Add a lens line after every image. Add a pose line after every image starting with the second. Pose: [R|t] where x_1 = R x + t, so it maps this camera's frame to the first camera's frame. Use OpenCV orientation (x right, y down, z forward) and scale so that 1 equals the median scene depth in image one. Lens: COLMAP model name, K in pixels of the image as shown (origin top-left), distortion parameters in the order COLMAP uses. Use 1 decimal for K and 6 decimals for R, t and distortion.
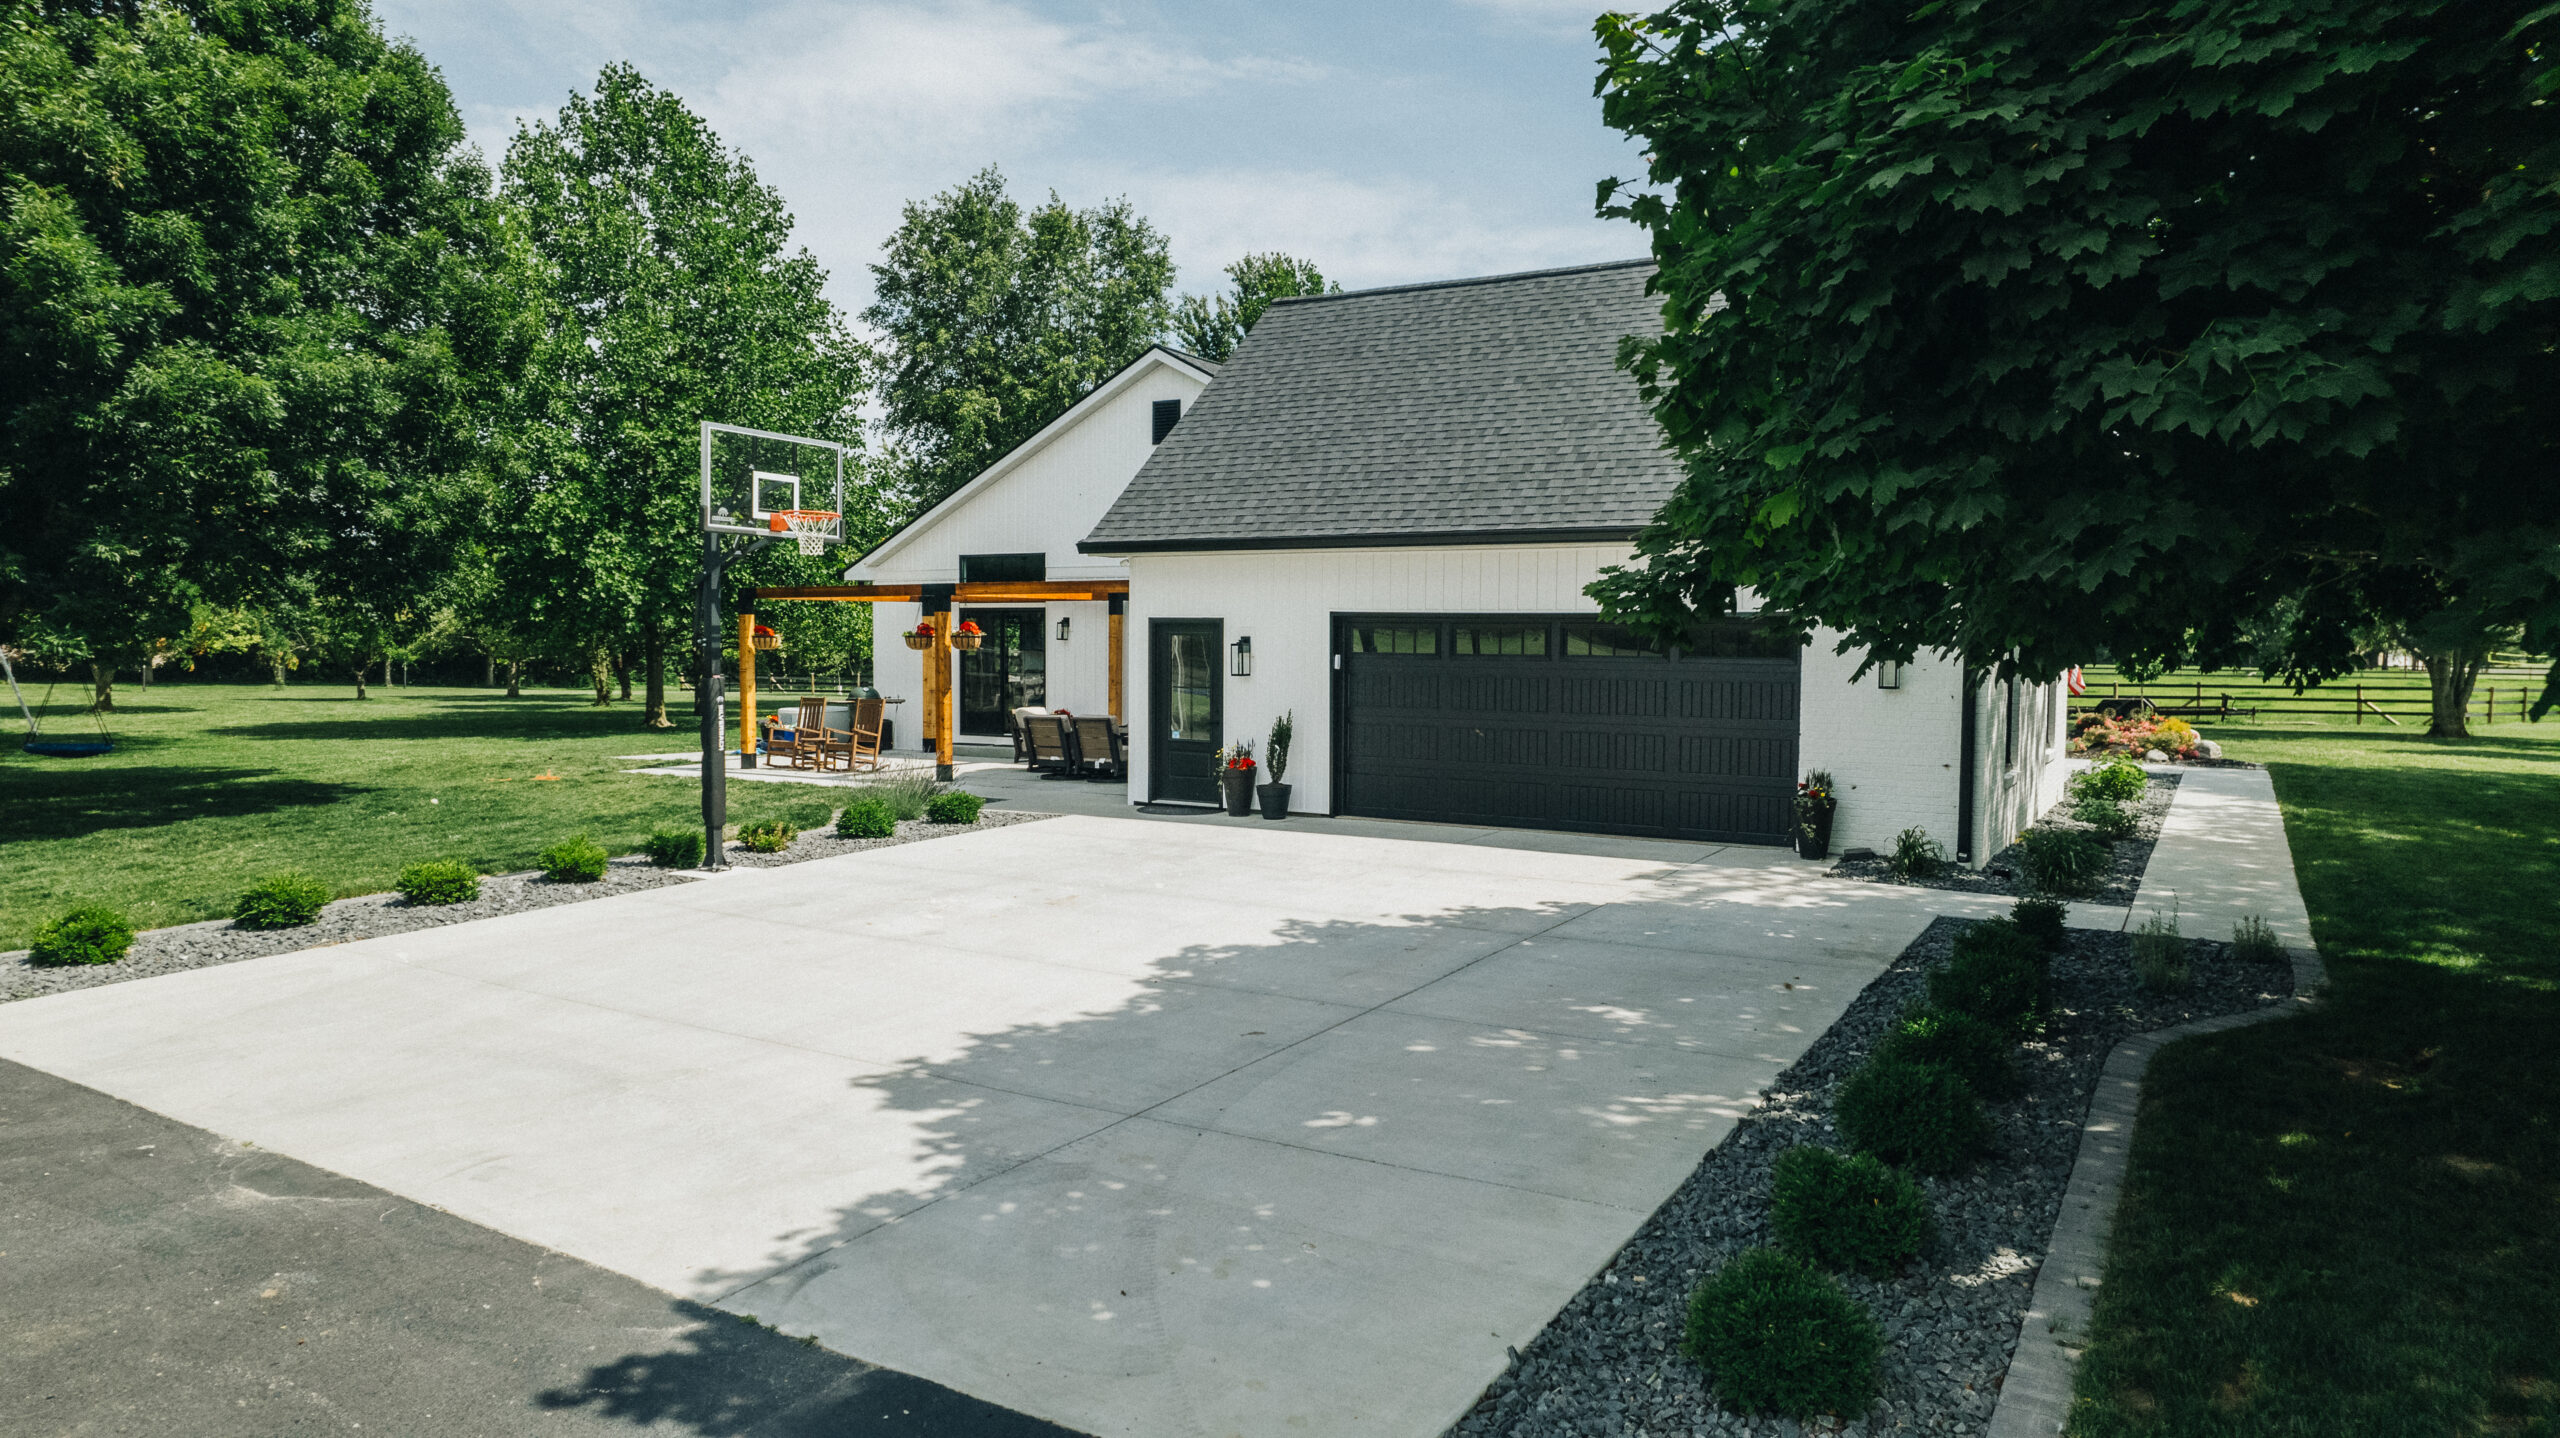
lens RADIAL K [[1635.0, 0, 1283.9], [0, 1635.0, 721.4], [0, 0, 1]] dist [-0.071642, 0.061279]
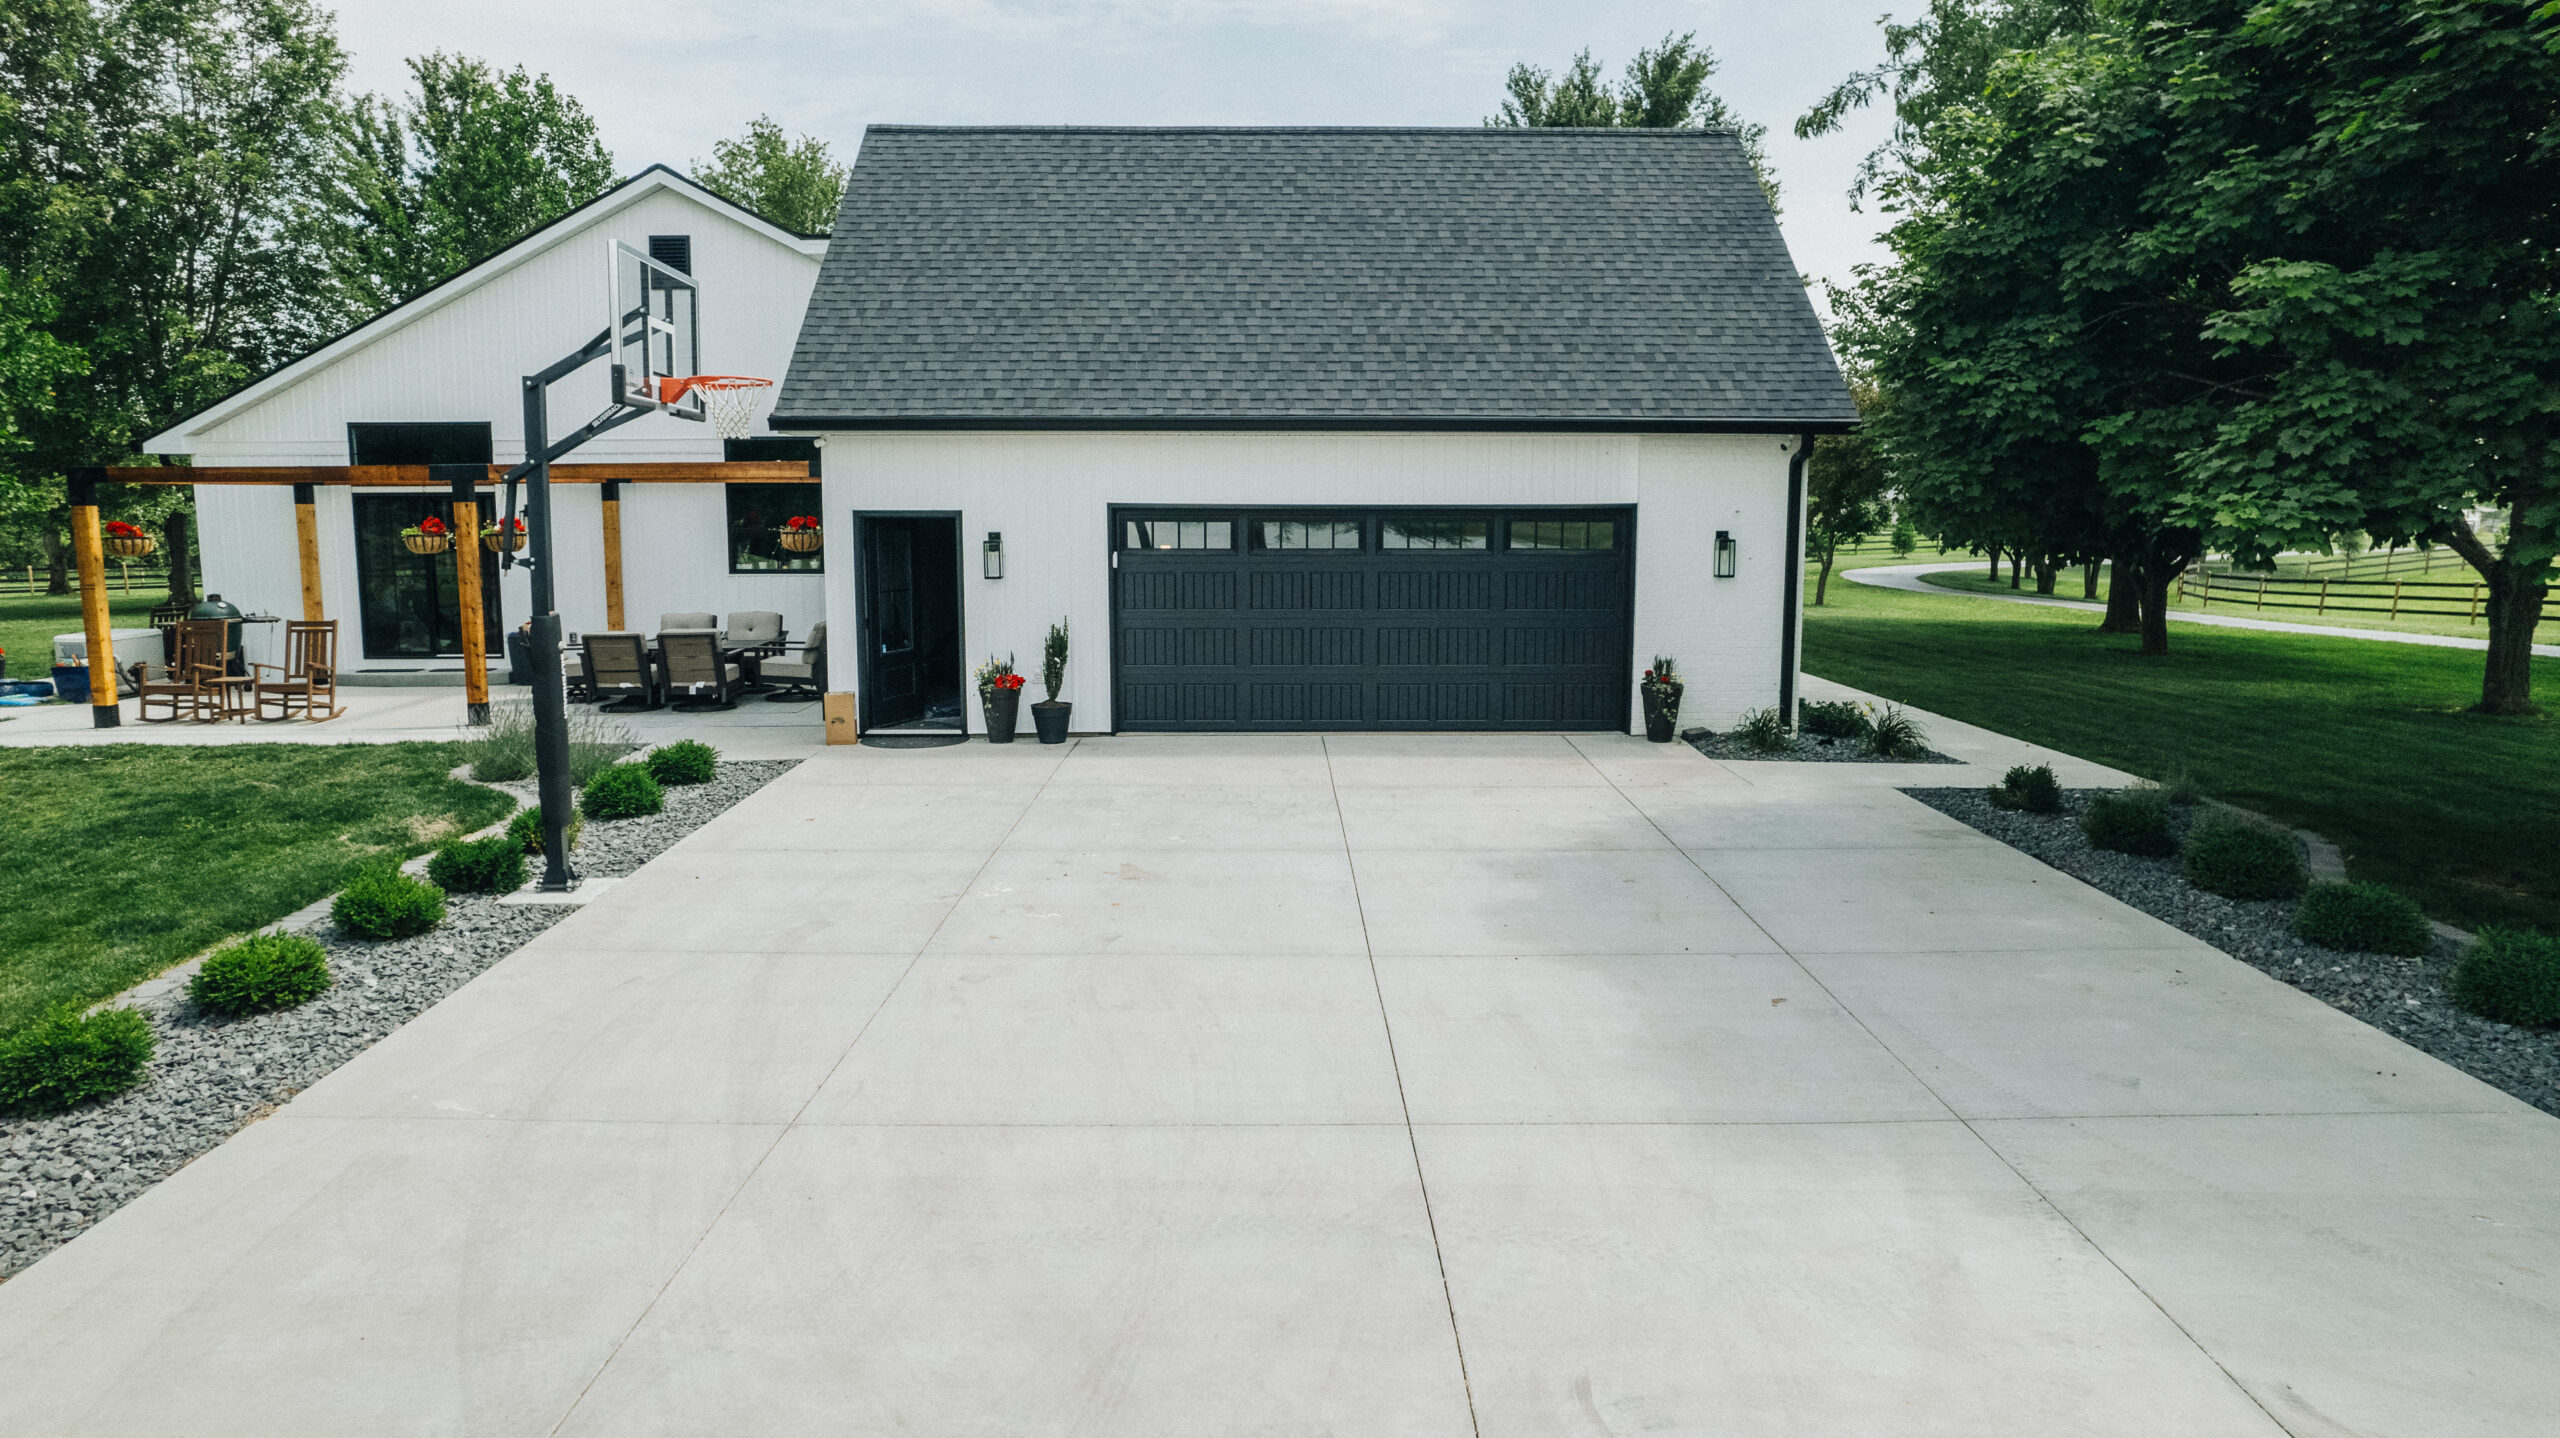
lens RADIAL K [[1638.9, 0, 1287.2], [0, 1638.9, 722.6], [0, 0, 1]] dist [-0.078082, 0.070765]
pose [[0.848316, -0.078331, 0.523665, -0.348660], [0.033972, 0.995011, 0.093802, -0.028000], [-0.528400, -0.061784, 0.846745, 0.190351]]
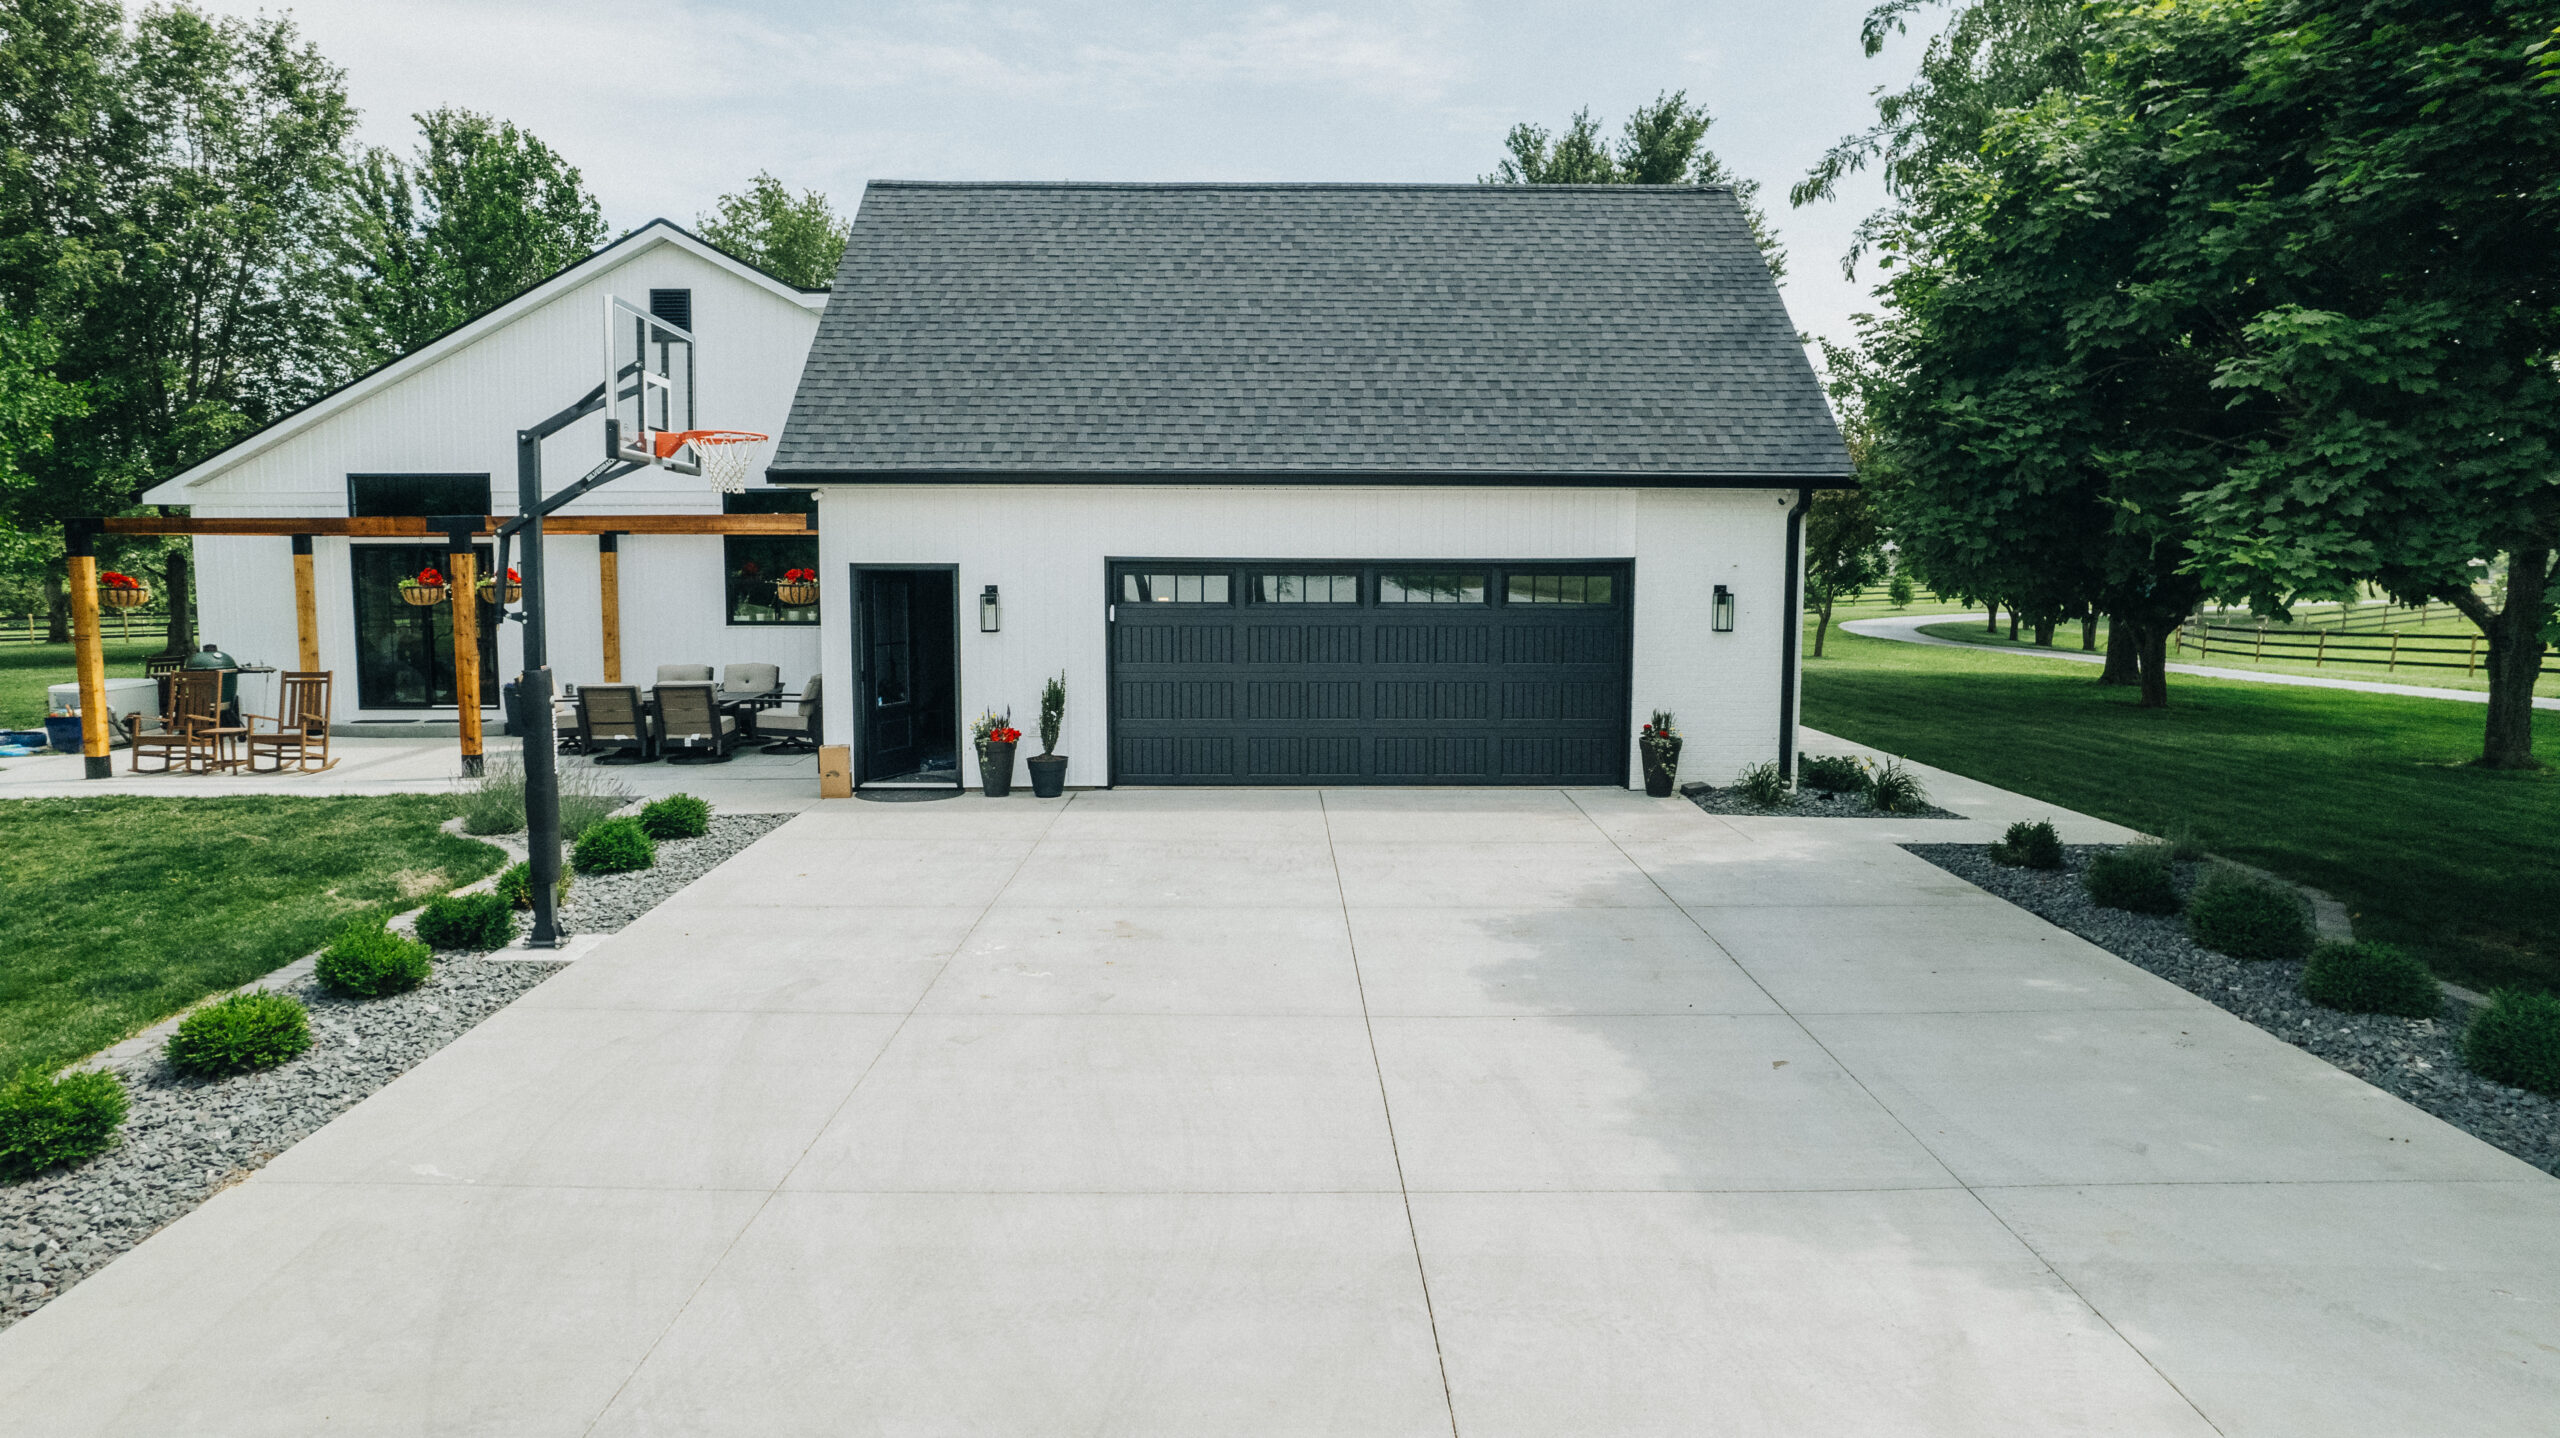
lens RADIAL K [[1638.9, 0, 1287.2], [0, 1638.9, 722.6], [0, 0, 1]] dist [-0.078082, 0.070765]
pose [[0.848221, -0.061066, 0.526110, -0.345520], [0.032448, 0.997457, 0.063461, -0.029822], [-0.528647, -0.036758, 0.848045, 0.193081]]
